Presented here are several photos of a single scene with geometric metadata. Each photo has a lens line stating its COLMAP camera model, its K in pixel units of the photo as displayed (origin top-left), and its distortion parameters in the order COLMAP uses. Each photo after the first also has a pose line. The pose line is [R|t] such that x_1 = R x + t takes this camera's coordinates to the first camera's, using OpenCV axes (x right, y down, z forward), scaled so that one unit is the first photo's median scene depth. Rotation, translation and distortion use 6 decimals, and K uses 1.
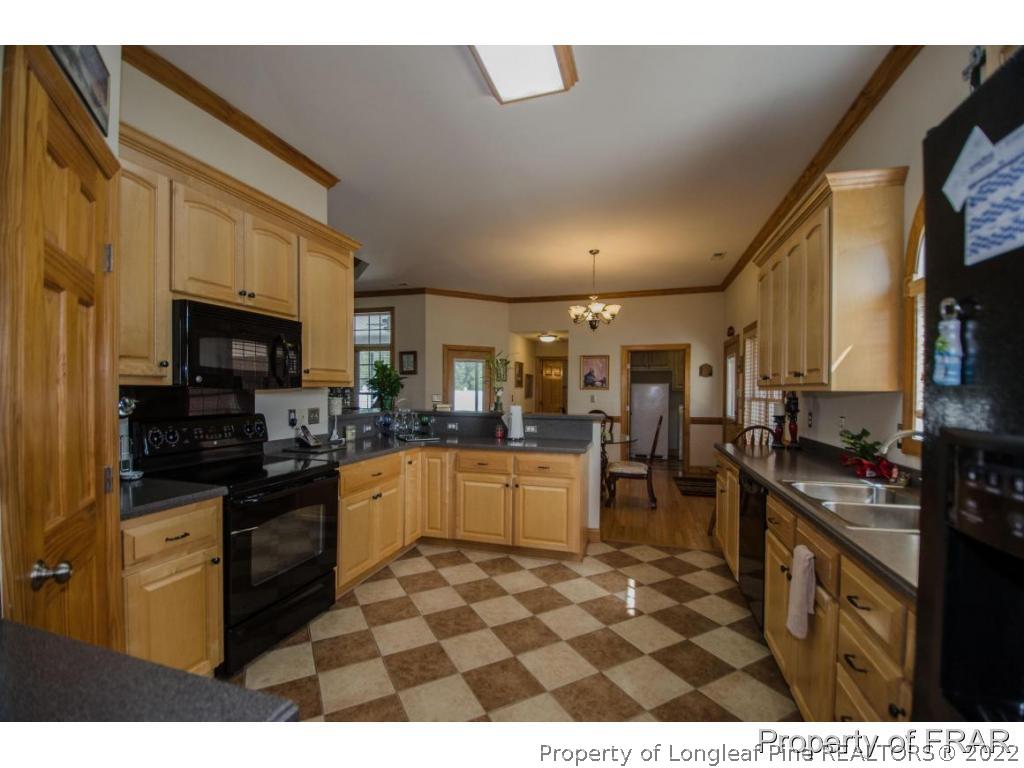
lens RADIAL K [[444.3, 0, 503.2], [0, 444.3, 393.2], [0, 0, 1]] dist [-0.000676, -0.012926]
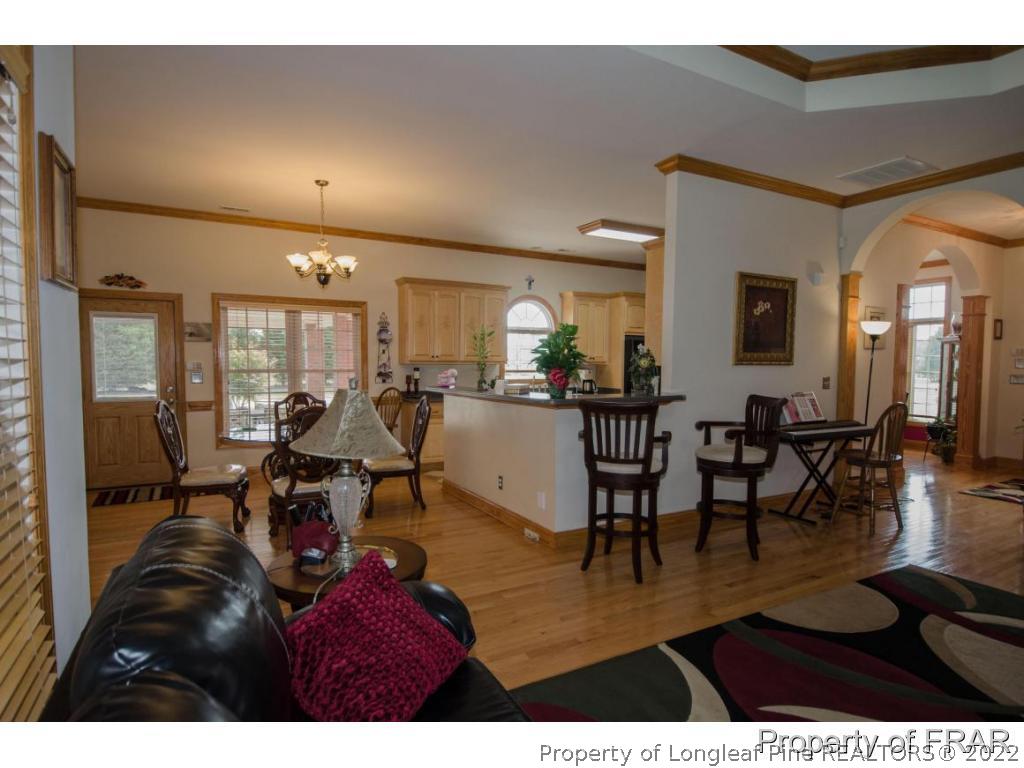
lens RADIAL K [[542.5, 0, 505.3], [0, 542.5, 392.8], [0, 0, 1]] dist [0.006253, -0.002354]
pose [[-0.711997, -0.050204, 0.700385, -0.959984], [-0.004749, 0.997762, 0.066692, -0.031243], [-0.702166, 0.044158, -0.710642, 2.013608]]
